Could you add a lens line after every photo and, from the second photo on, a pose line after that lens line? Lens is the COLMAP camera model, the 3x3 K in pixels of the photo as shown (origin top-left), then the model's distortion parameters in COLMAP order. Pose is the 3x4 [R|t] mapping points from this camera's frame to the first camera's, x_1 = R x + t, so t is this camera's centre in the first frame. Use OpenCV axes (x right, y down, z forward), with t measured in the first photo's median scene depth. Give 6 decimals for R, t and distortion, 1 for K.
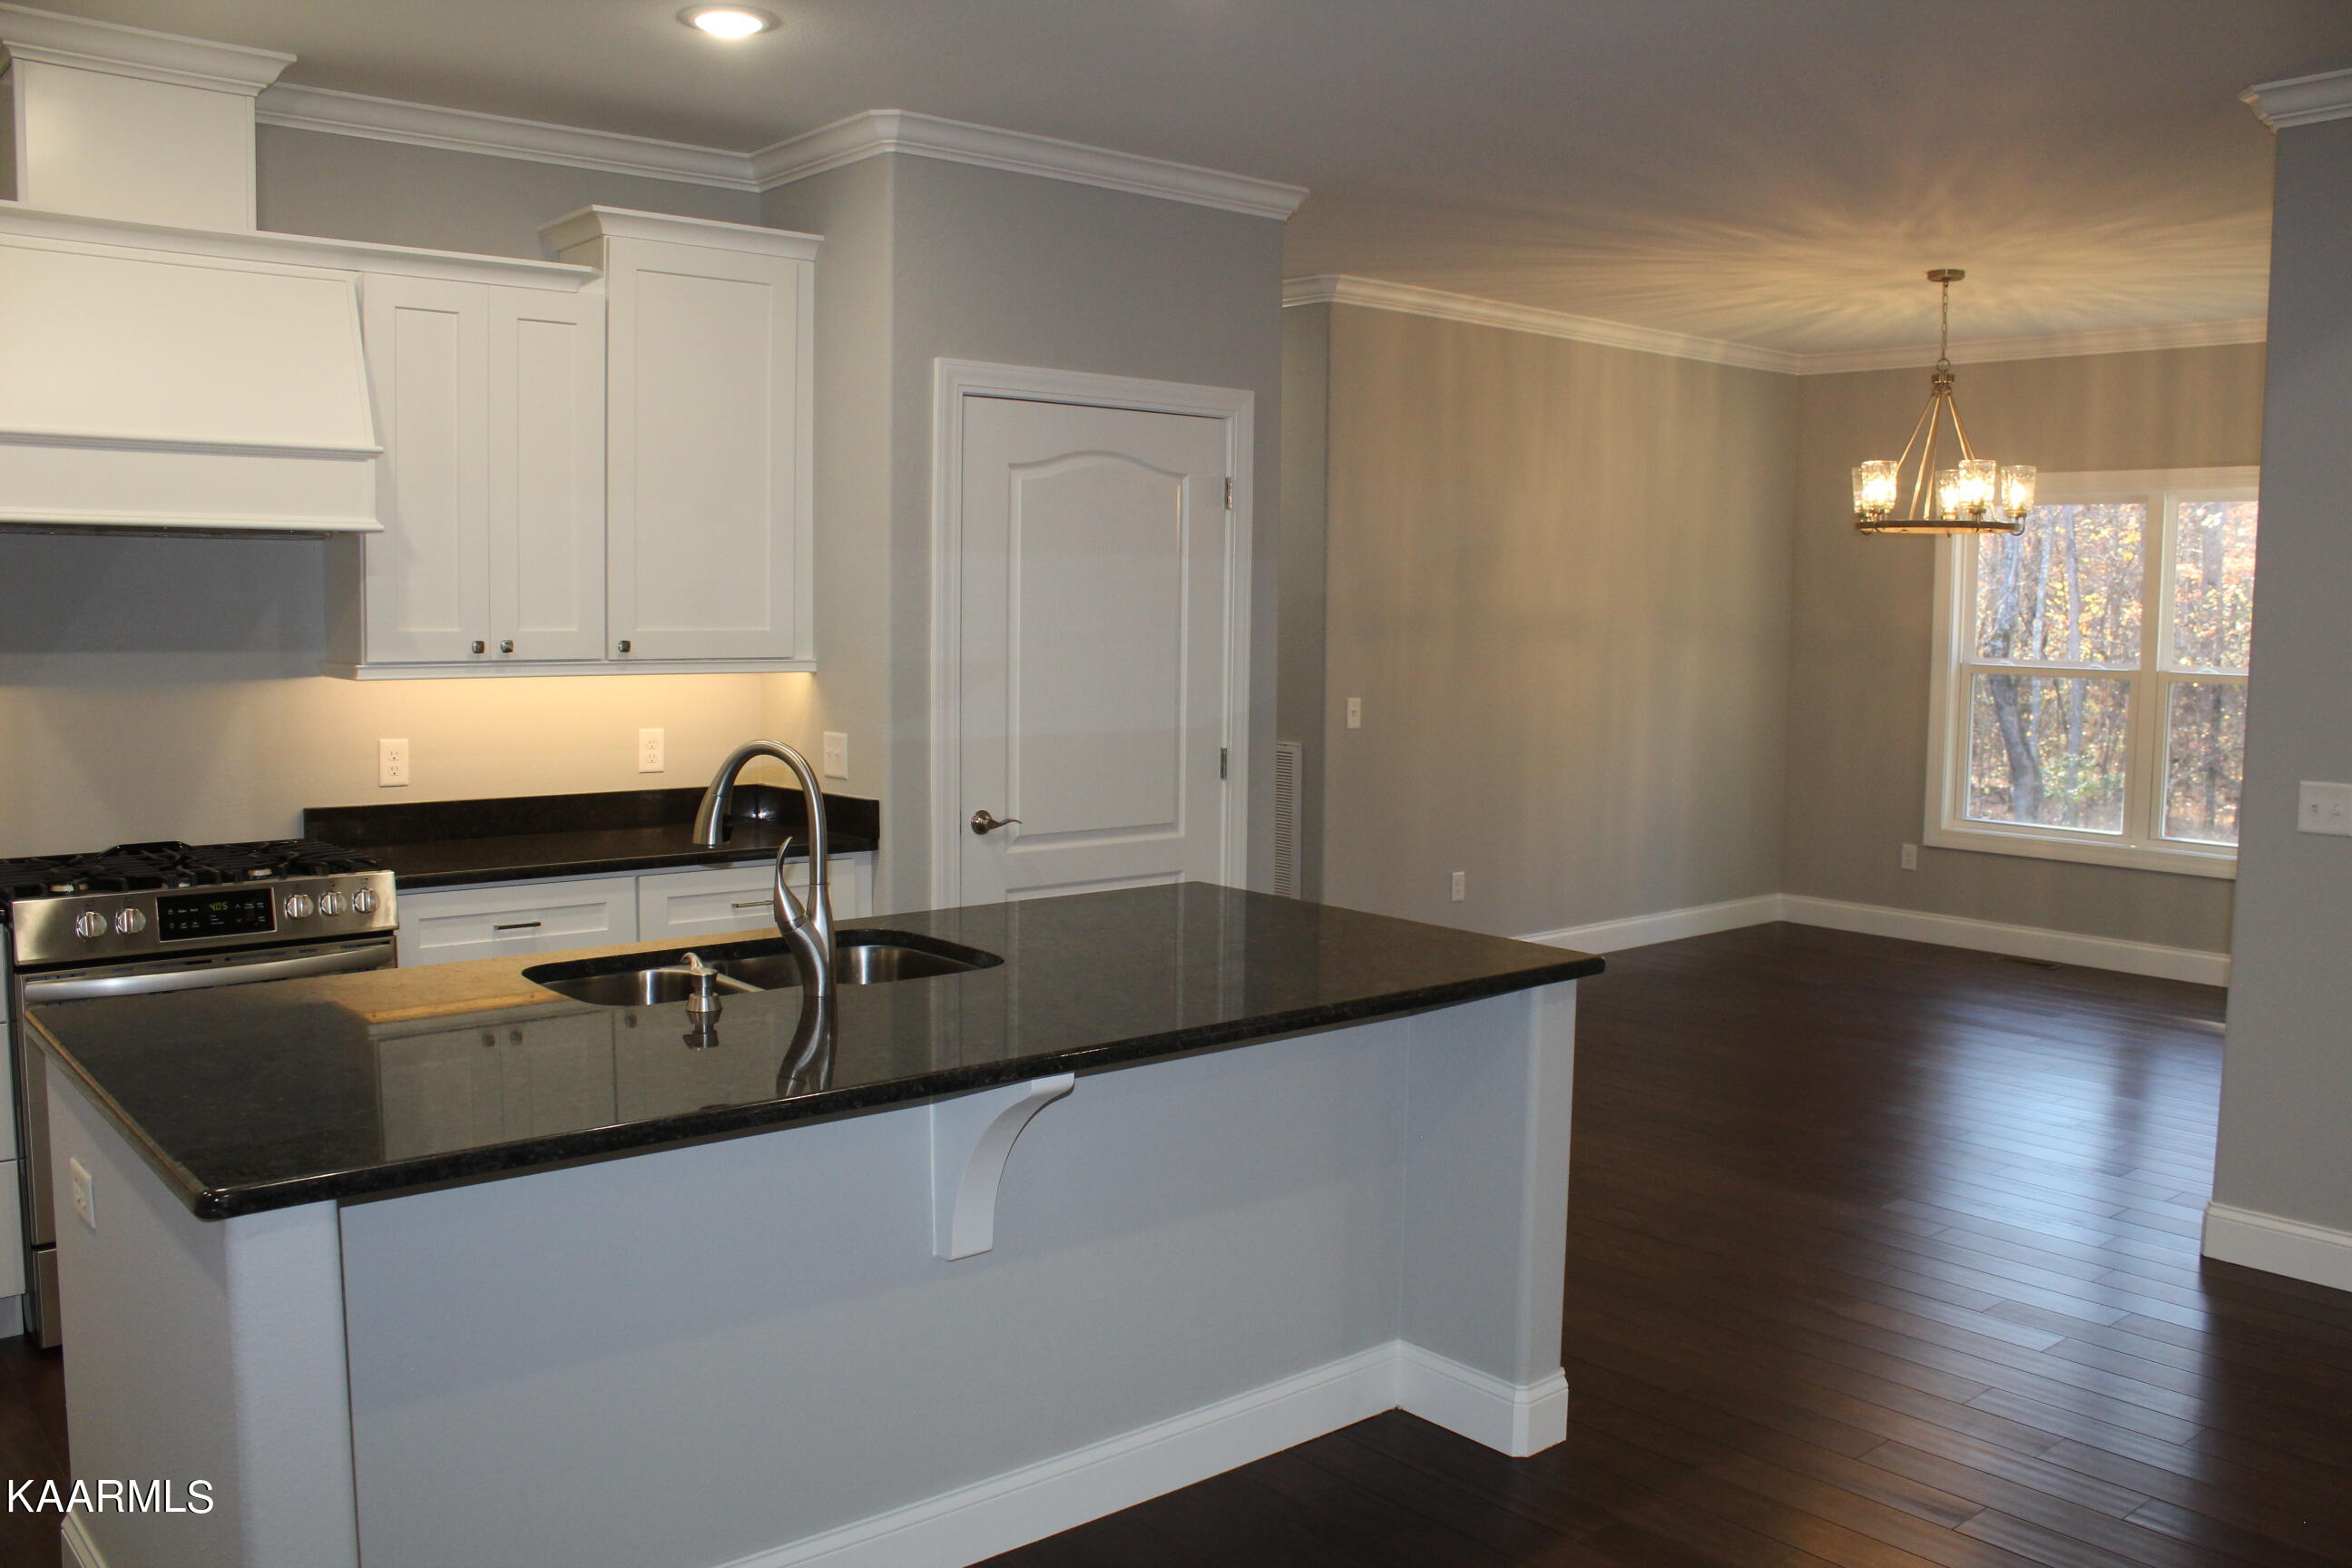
lens RADIAL K [[1958.8, 0, 1182.6], [0, 1958.8, 799.7], [0, 0, 1]] dist [-0.159070, 0.134383]
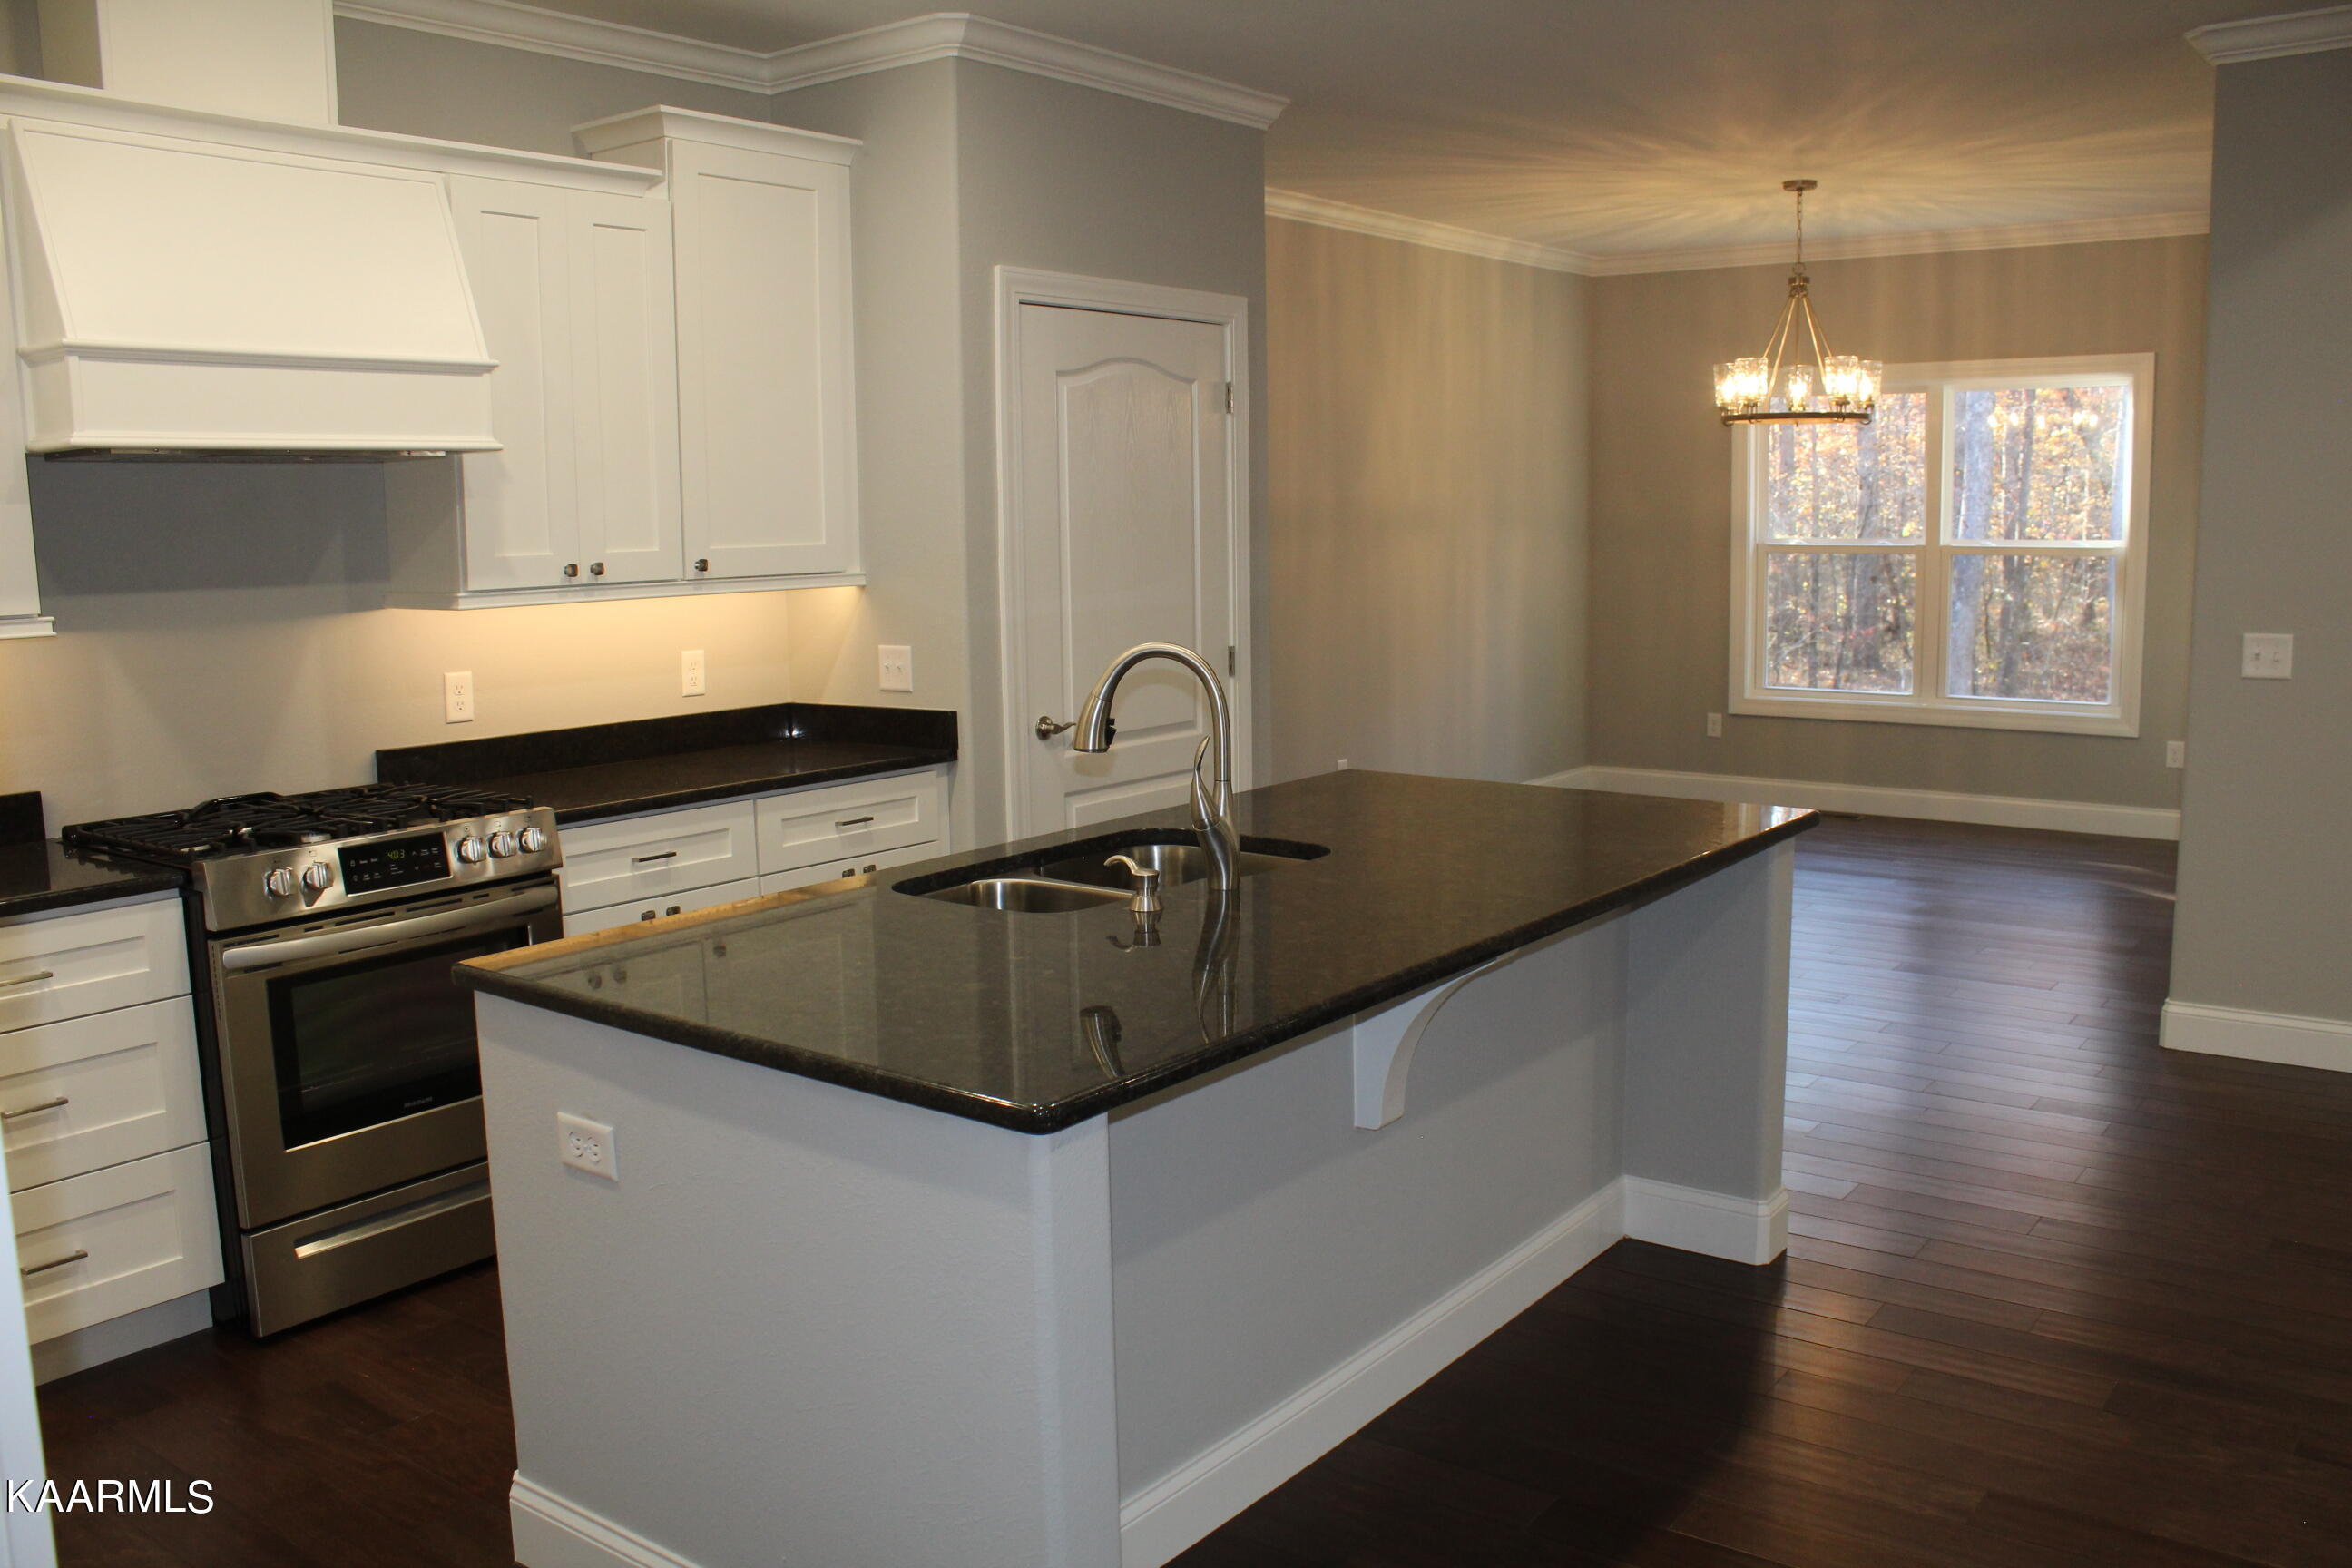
lens RADIAL K [[1958.8, 0, 1182.6], [0, 1958.8, 799.7], [0, 0, 1]] dist [-0.159070, 0.134383]
pose [[0.976554, -0.059250, 0.206959, -0.246782], [0.049364, 0.997394, 0.052610, -0.001087], [-0.209537, -0.041161, 0.976934, -0.003596]]
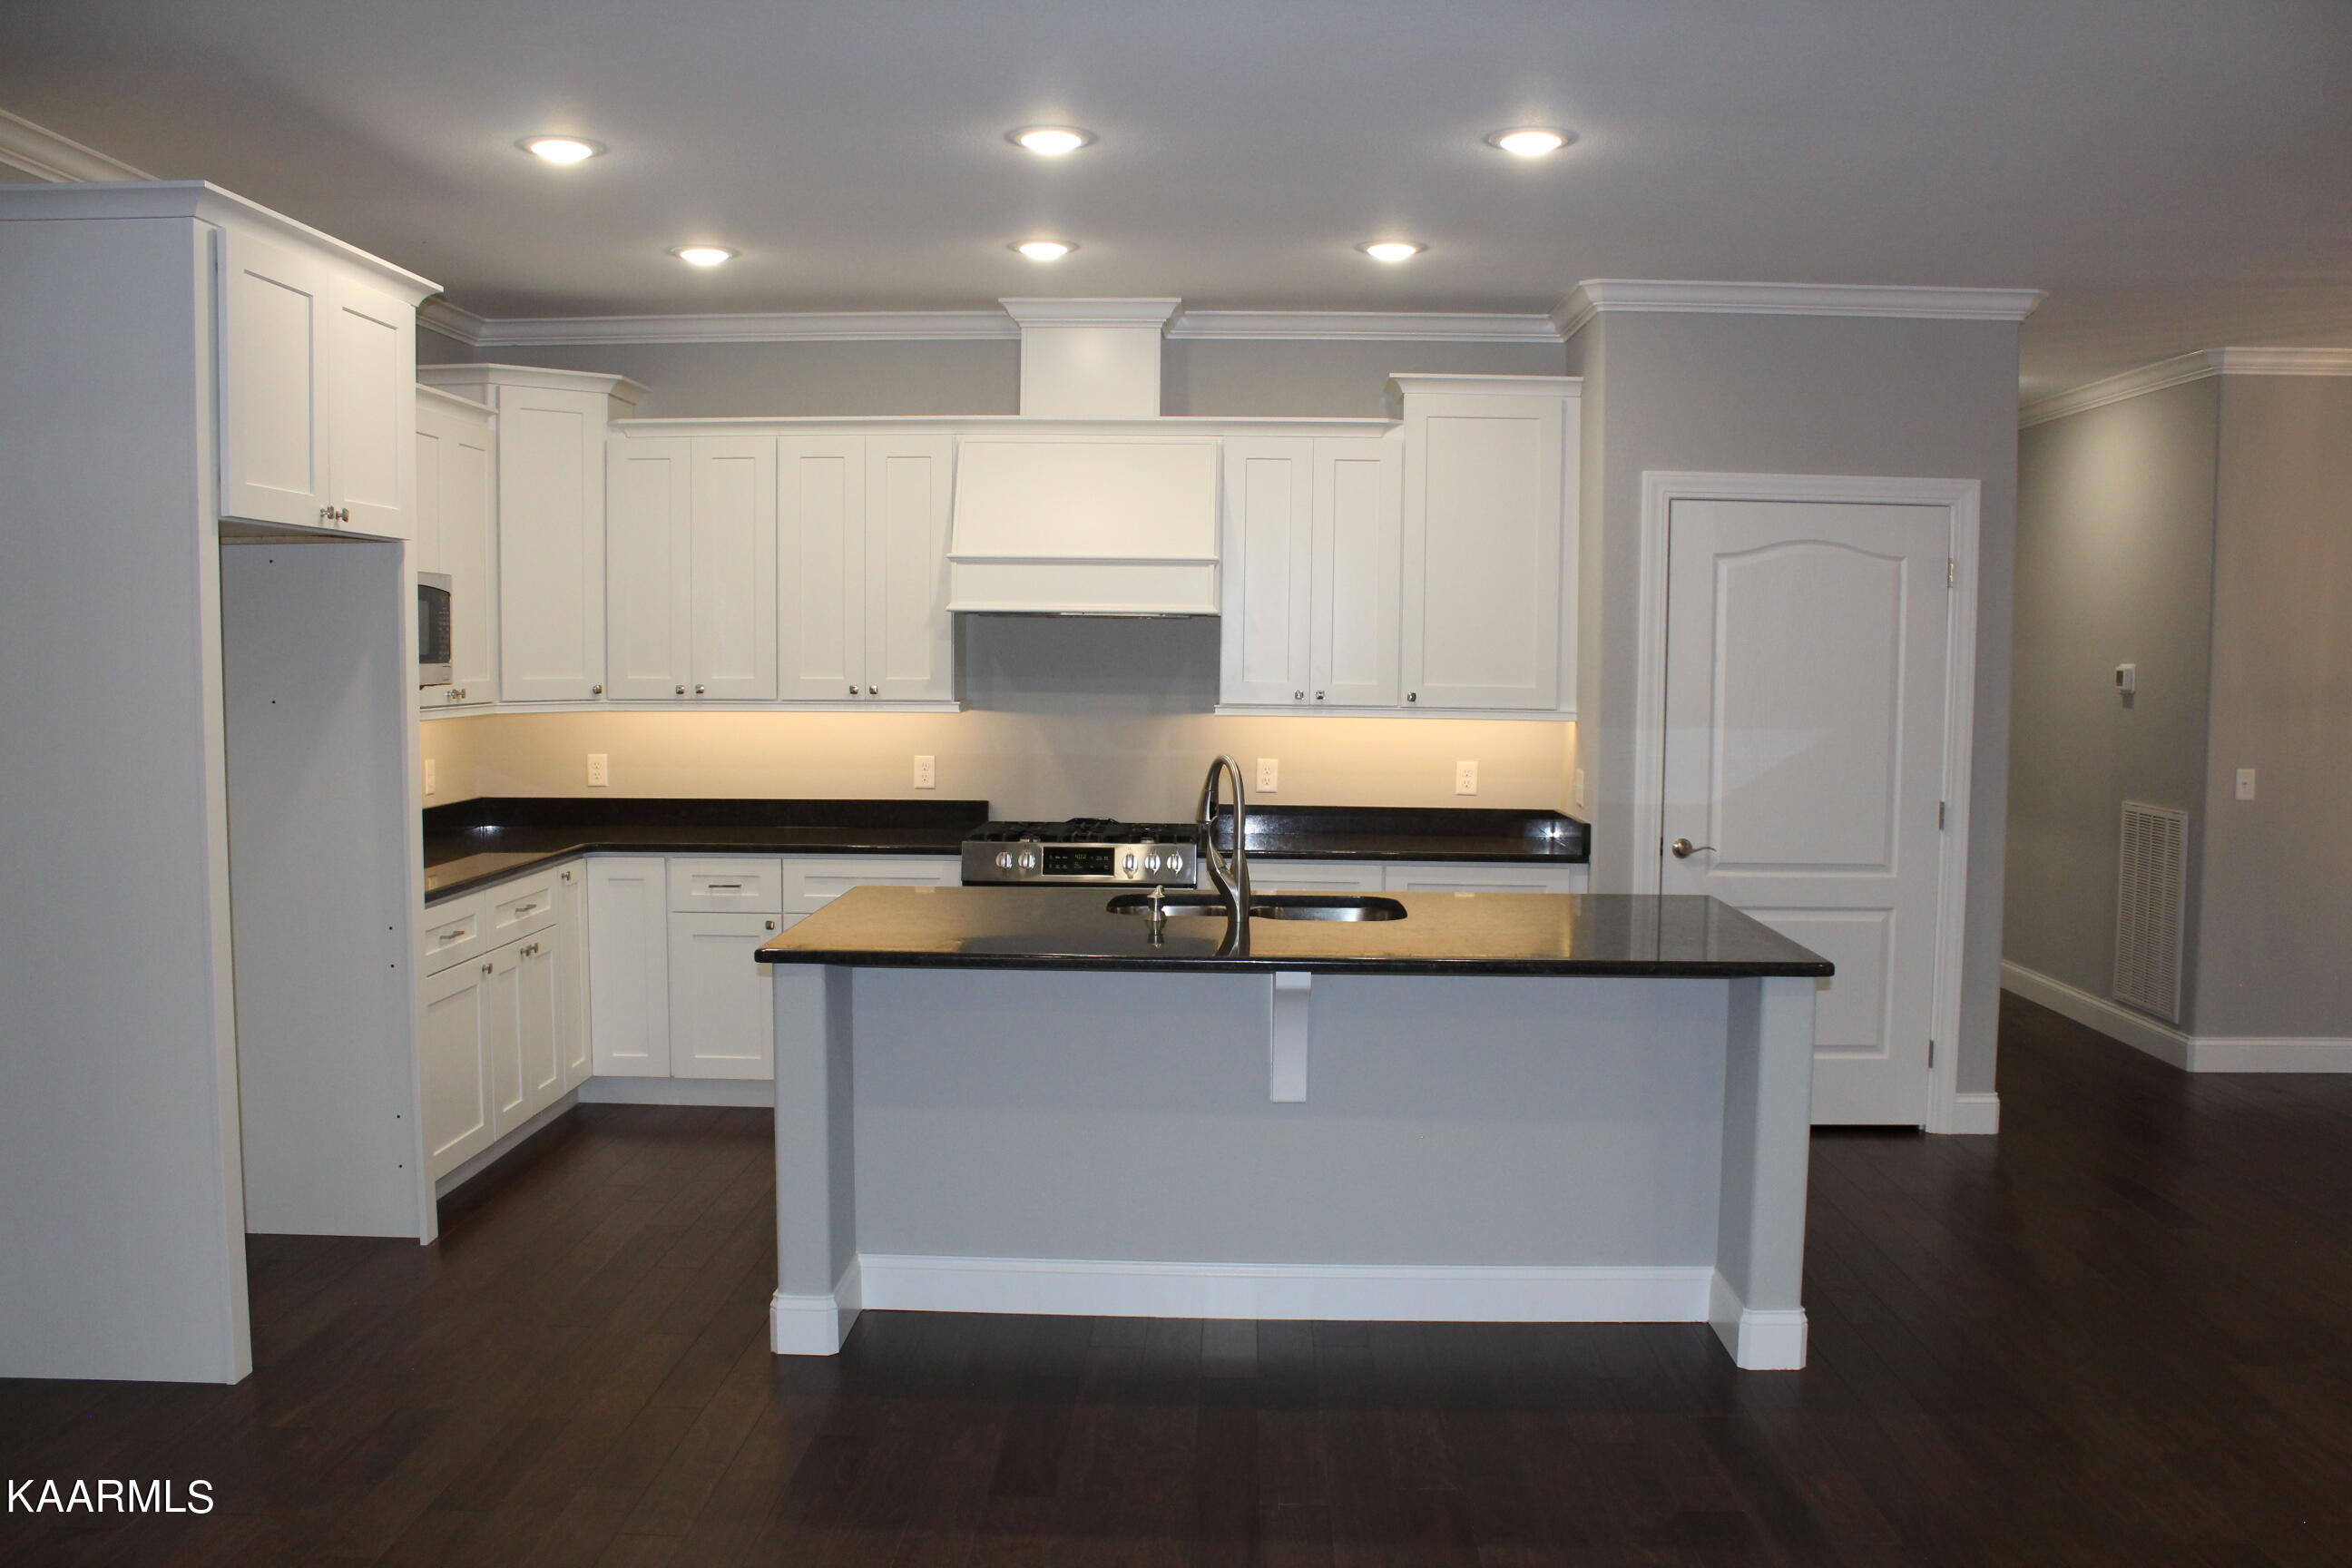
lens RADIAL K [[1958.8, 0, 1182.6], [0, 1958.8, 799.7], [0, 0, 1]] dist [-0.159070, 0.134383]
pose [[0.744022, 0.047799, -0.666443, 0.473342], [-0.069865, 0.997536, -0.006452, 0.010976], [0.664492, 0.051361, 0.745528, -0.108439]]
